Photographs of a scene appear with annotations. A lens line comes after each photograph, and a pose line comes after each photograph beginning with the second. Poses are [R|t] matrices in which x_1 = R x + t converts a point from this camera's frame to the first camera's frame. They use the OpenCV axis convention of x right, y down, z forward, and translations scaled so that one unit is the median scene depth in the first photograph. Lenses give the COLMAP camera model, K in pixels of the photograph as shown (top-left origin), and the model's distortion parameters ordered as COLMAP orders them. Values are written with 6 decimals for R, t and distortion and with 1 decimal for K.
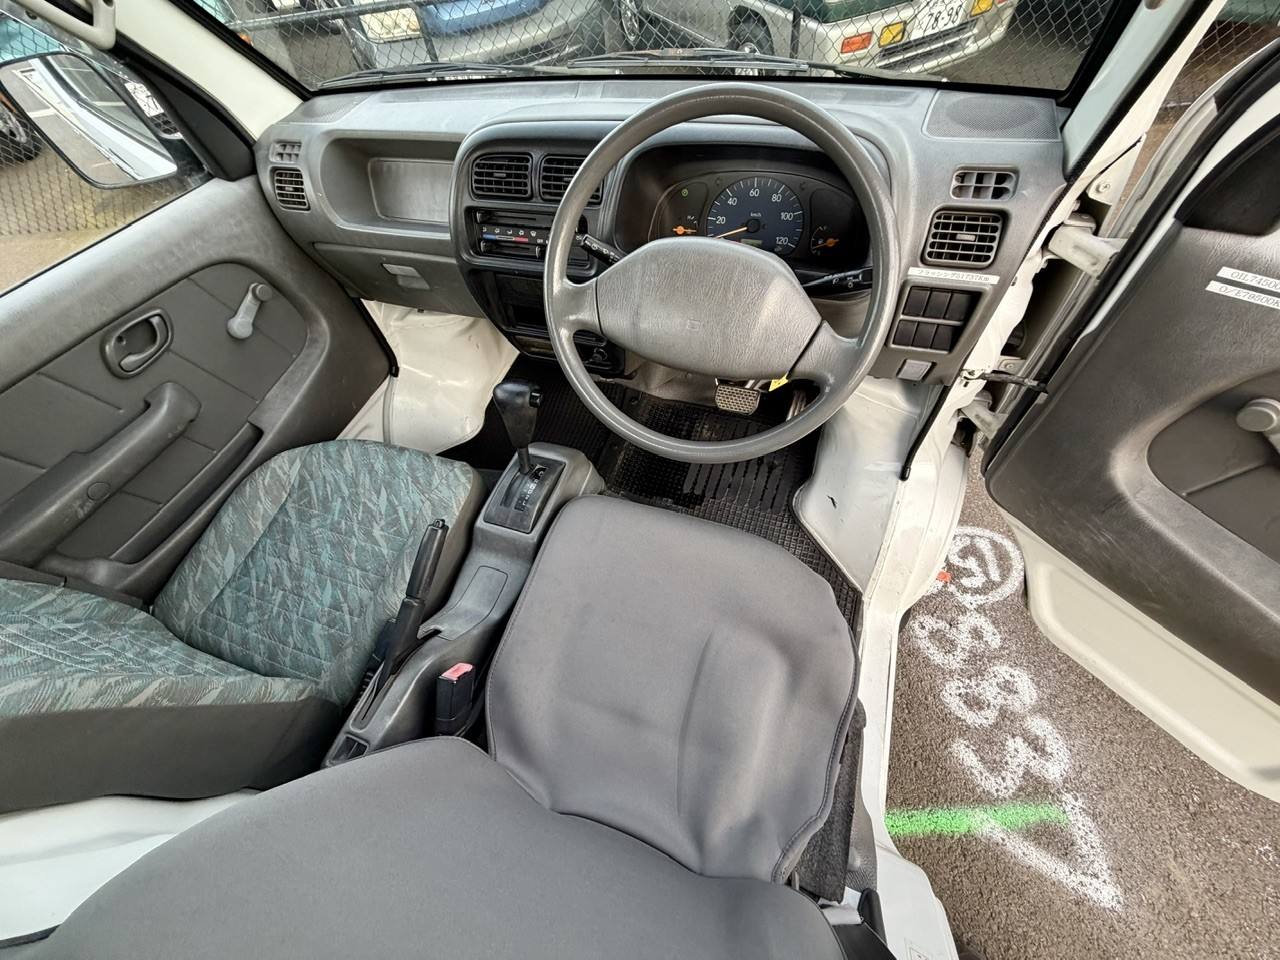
lens RADIAL K [[507.9, 0, 640.0], [0, 507.9, 471.1], [0, 0, 1]] dist [0.000654, 0.000257]
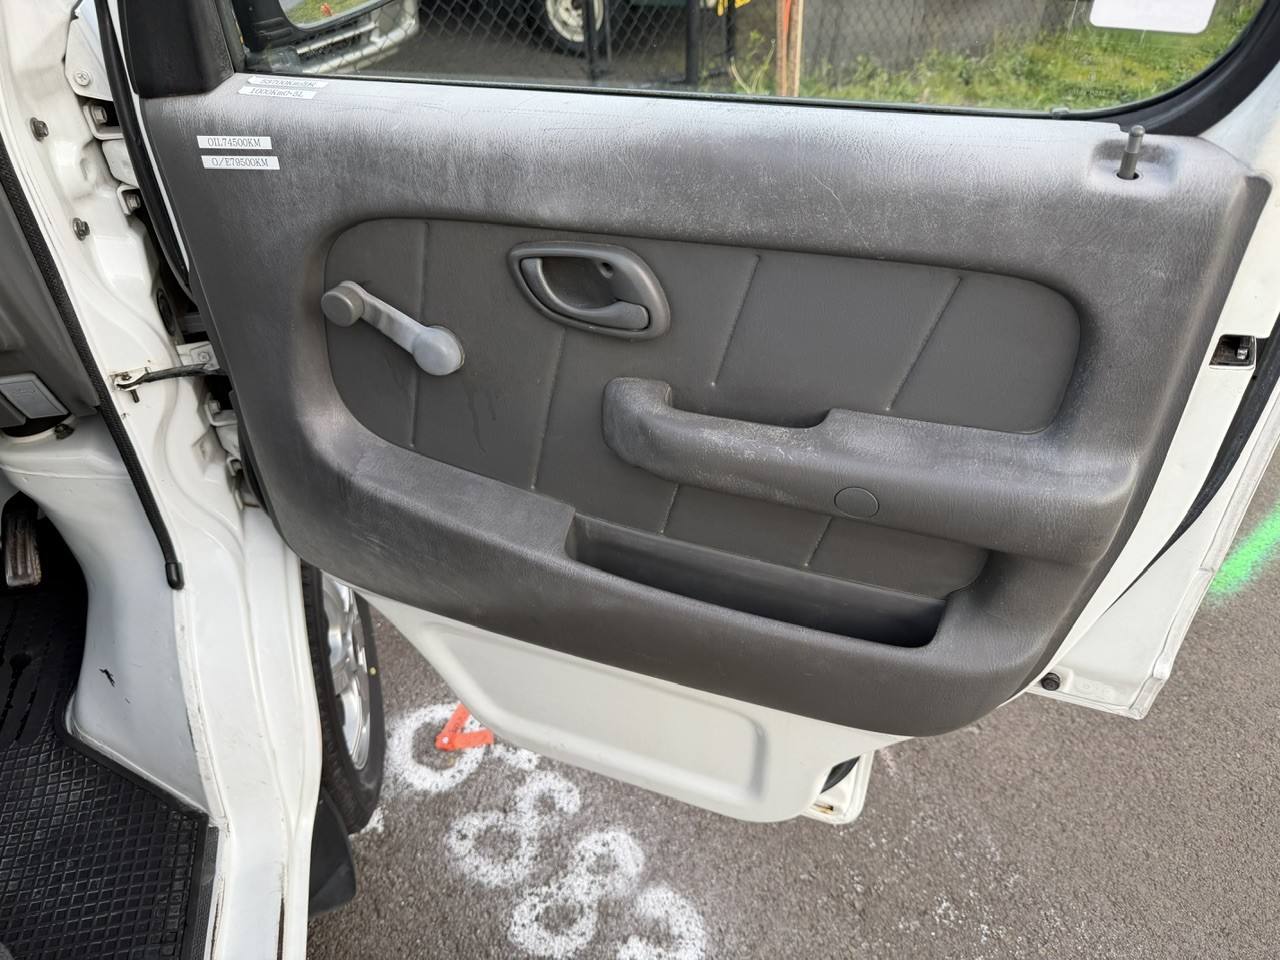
lens RADIAL K [[909.4, 0, 649.6], [0, 909.4, 475.2], [0, 0, 1]] dist [0.010380, -0.025871]
pose [[0.834275, -0.274497, 0.478160, 0.555111], [0.400239, 0.897992, -0.182811, 0.334566], [-0.379202, 0.343893, 0.859036, -0.138333]]
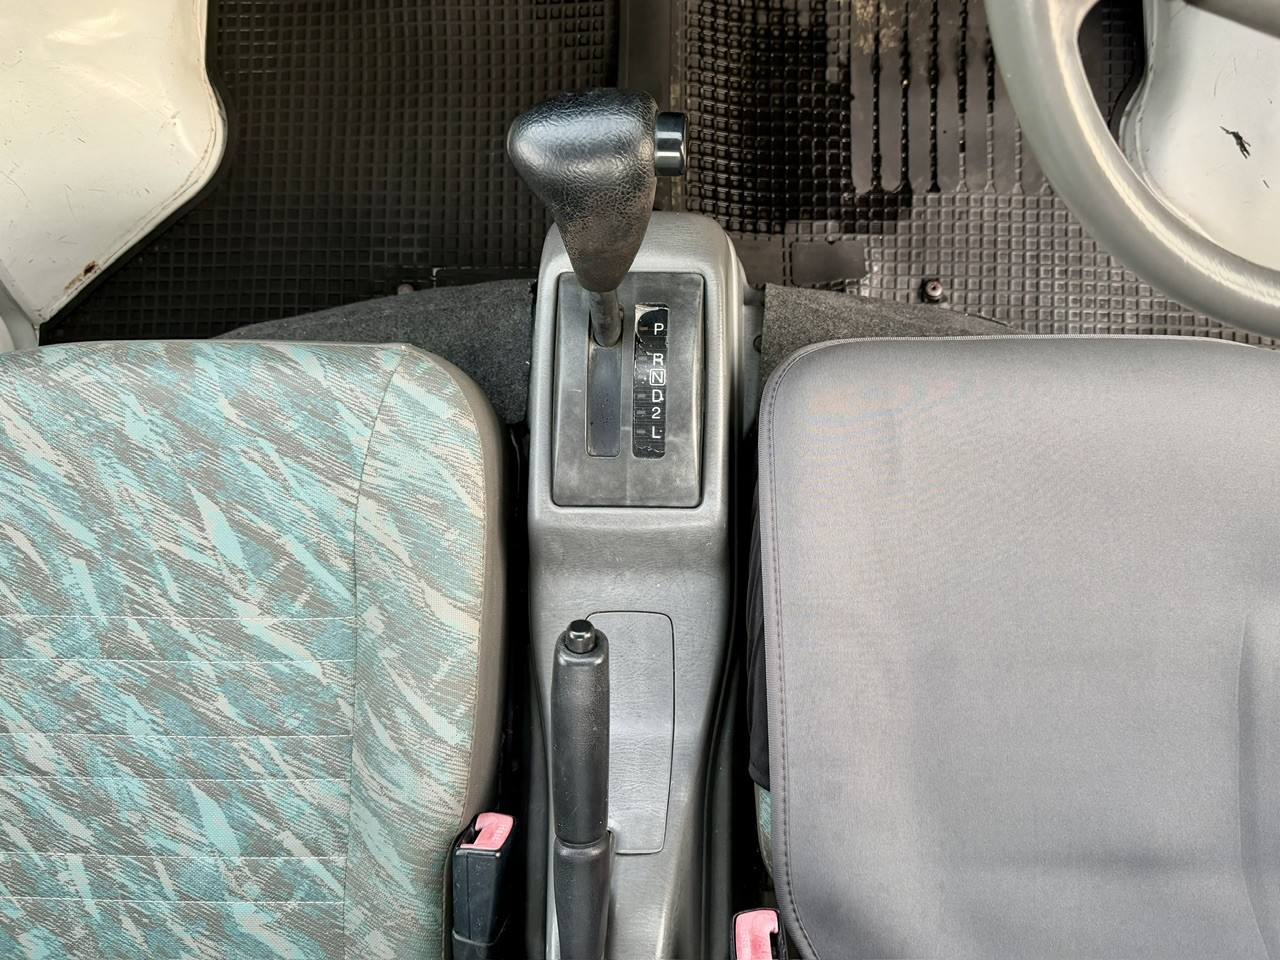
lens RADIAL K [[1054.3, 0, 681.4], [0, 1054.3, 463.1], [0, 0, 1]] dist [0.004567, -0.005757]
pose [[0.941067, -0.304523, 0.147170, -0.321163], [0.211946, 0.870062, 0.445052, -0.239508], [-0.263575, -0.387631, 0.883329, 0.331234]]
